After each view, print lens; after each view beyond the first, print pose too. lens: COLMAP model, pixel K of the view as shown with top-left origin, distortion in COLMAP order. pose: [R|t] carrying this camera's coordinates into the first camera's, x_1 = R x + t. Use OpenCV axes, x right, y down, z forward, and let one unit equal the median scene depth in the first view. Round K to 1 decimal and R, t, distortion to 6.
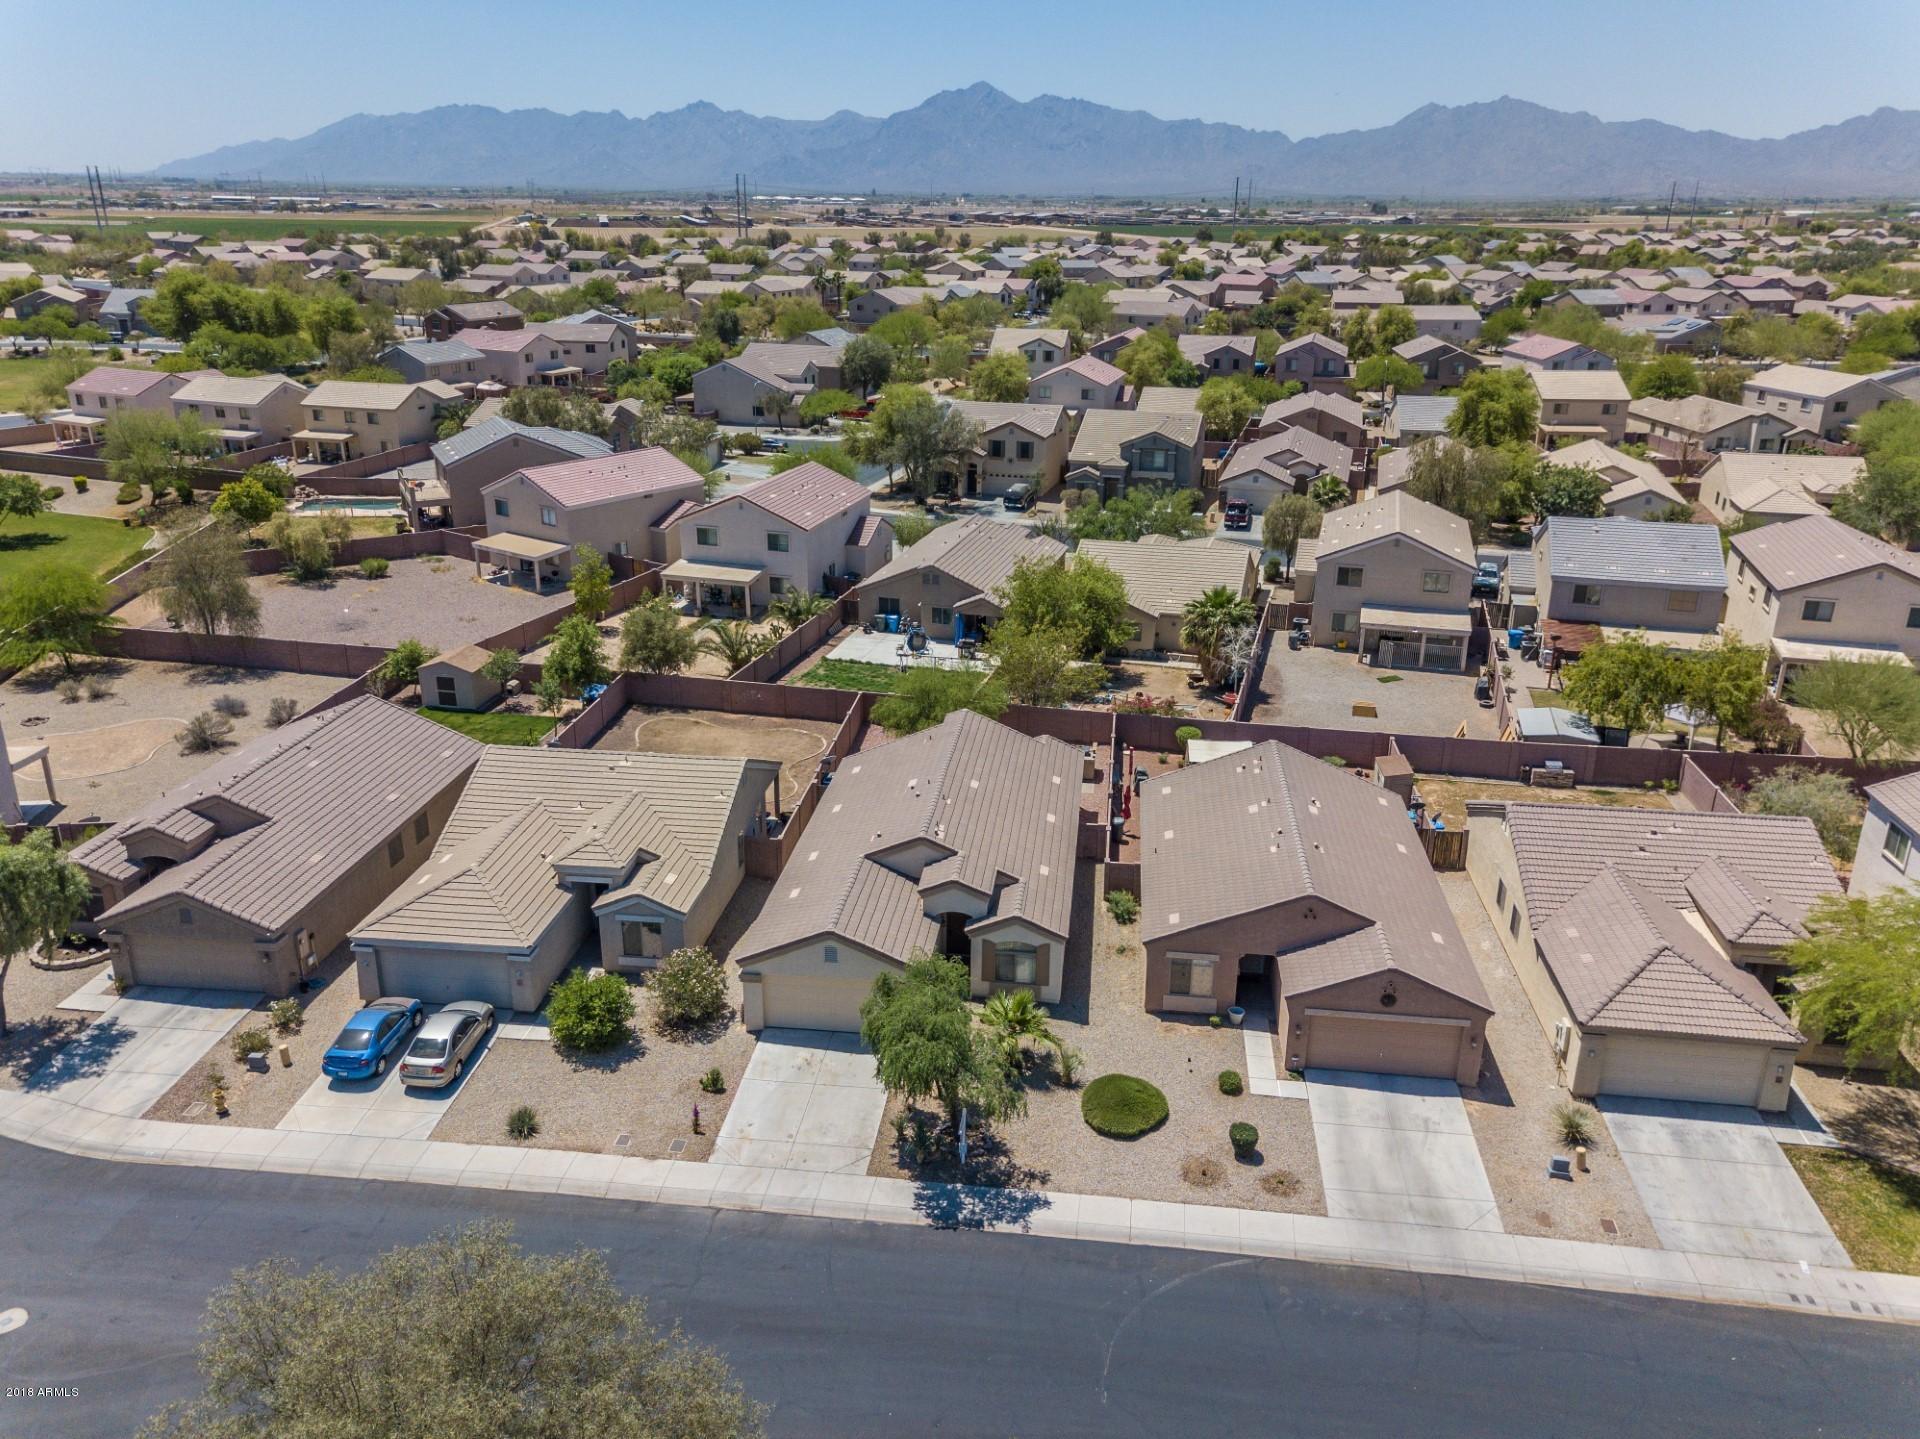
lens RADIAL K [[1468.1, 0, 956.4], [0, 1468.1, 714.0], [0, 0, 1]] dist [0.040545, 0.011938]
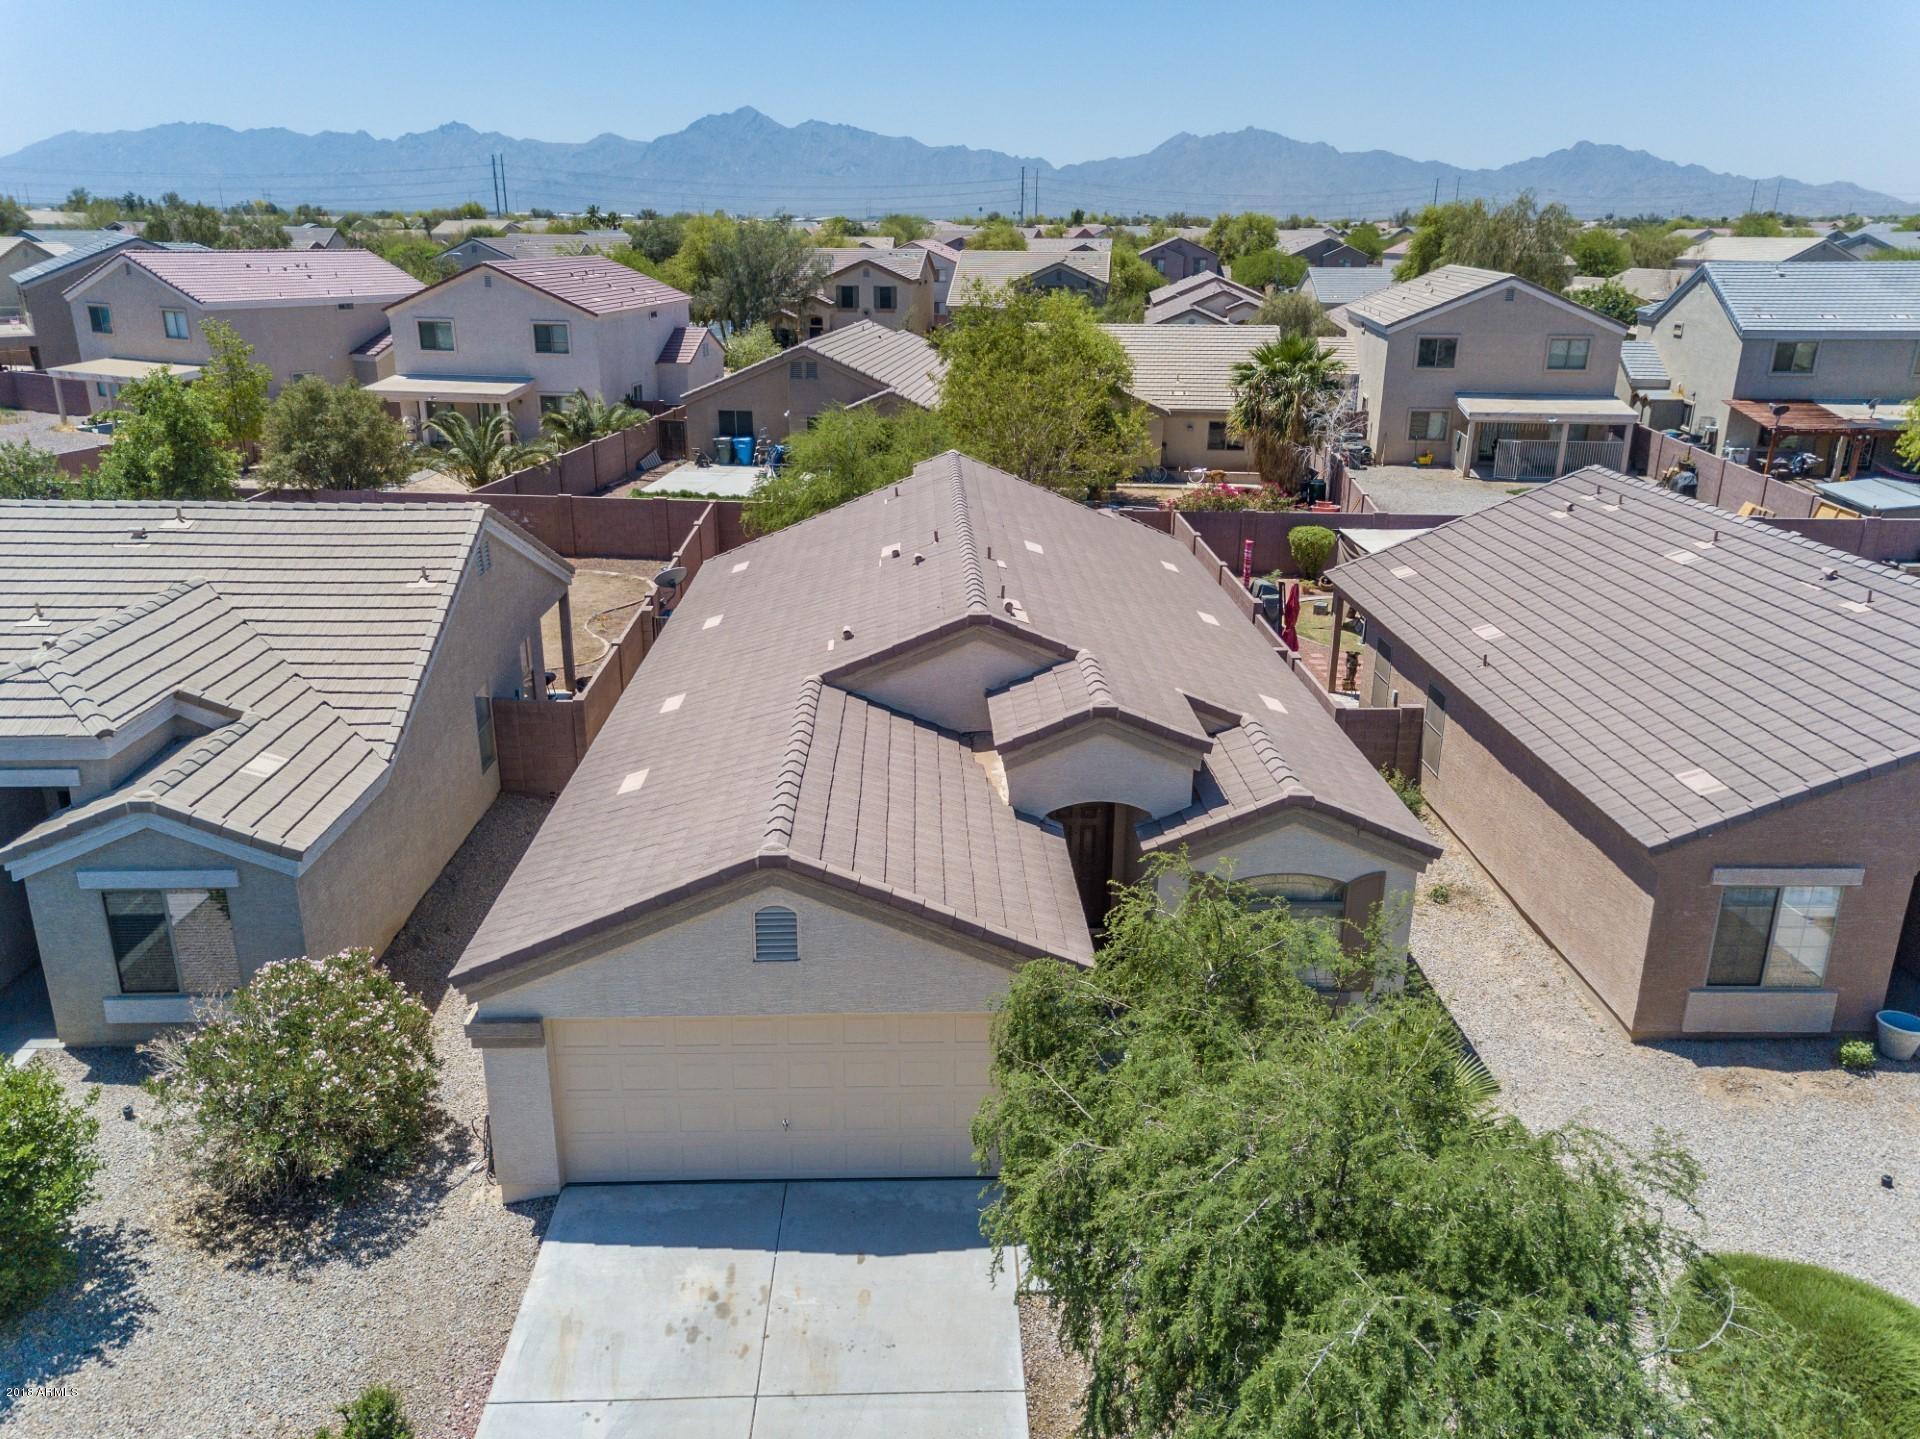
lens RADIAL K [[1468.1, 0, 955.6], [0, 1468.1, 717.4], [0, 0, 1]] dist [0.040545, 0.011938]
pose [[0.989399, -0.048582, 0.136859, -0.076650], [0.050342, 0.998688, -0.009429, 0.107310], [-0.136221, 0.016219, 0.990546, 0.602309]]
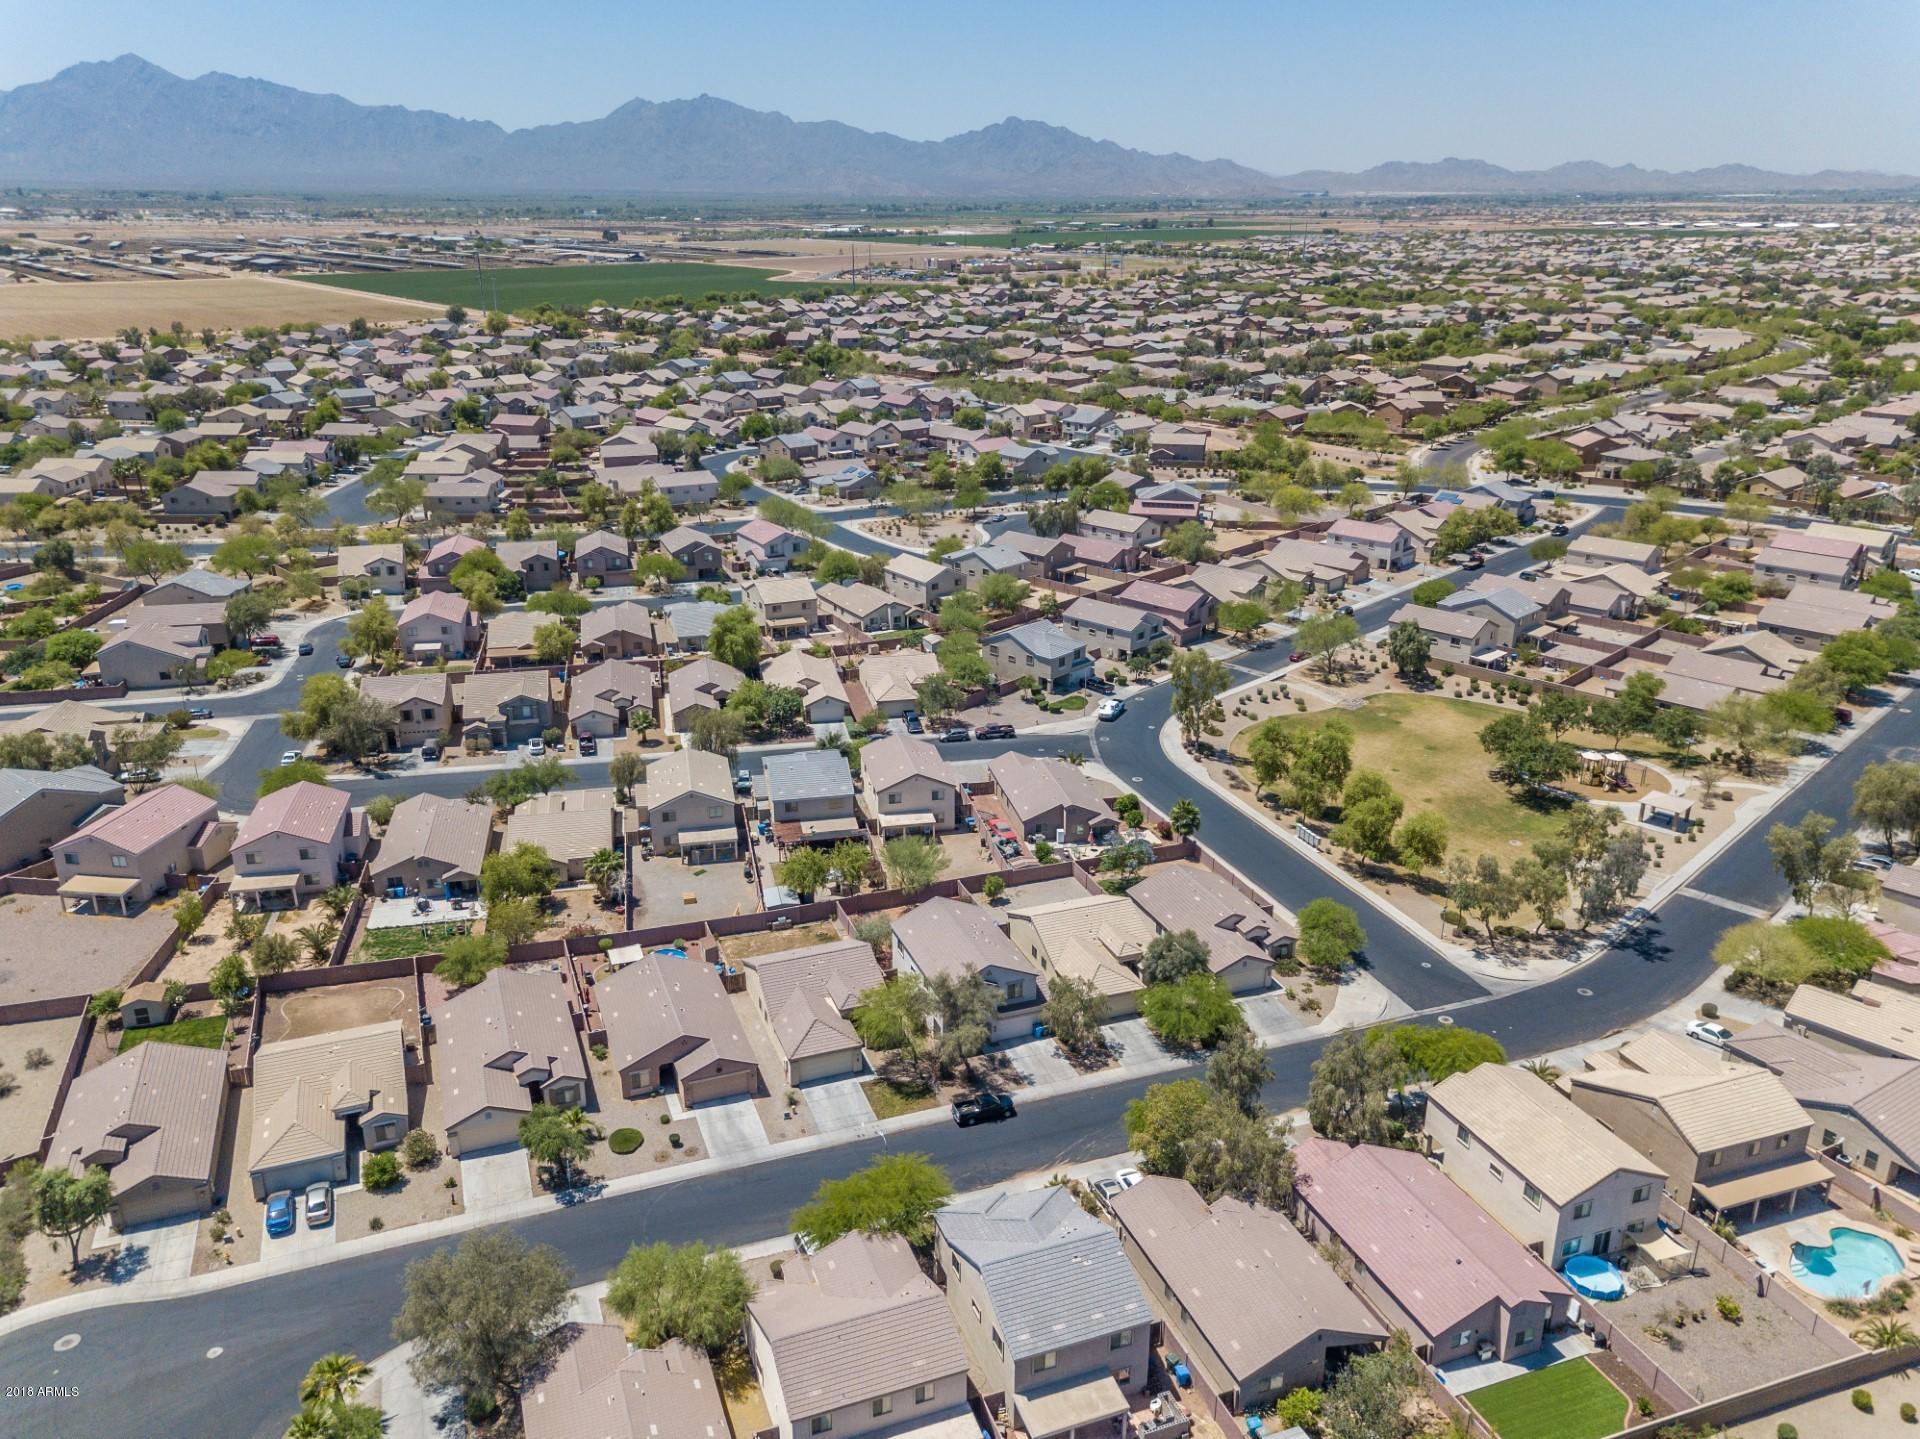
lens RADIAL K [[1468.1, 0, 953.1], [0, 1468.1, 706.8], [0, 0, 1]] dist [0.040545, 0.011938]
pose [[0.885883, -0.161340, 0.434948, -0.302416], [0.160855, 0.986238, 0.038214, -0.386884], [-0.435128, 0.036110, 0.899644, -1.262140]]
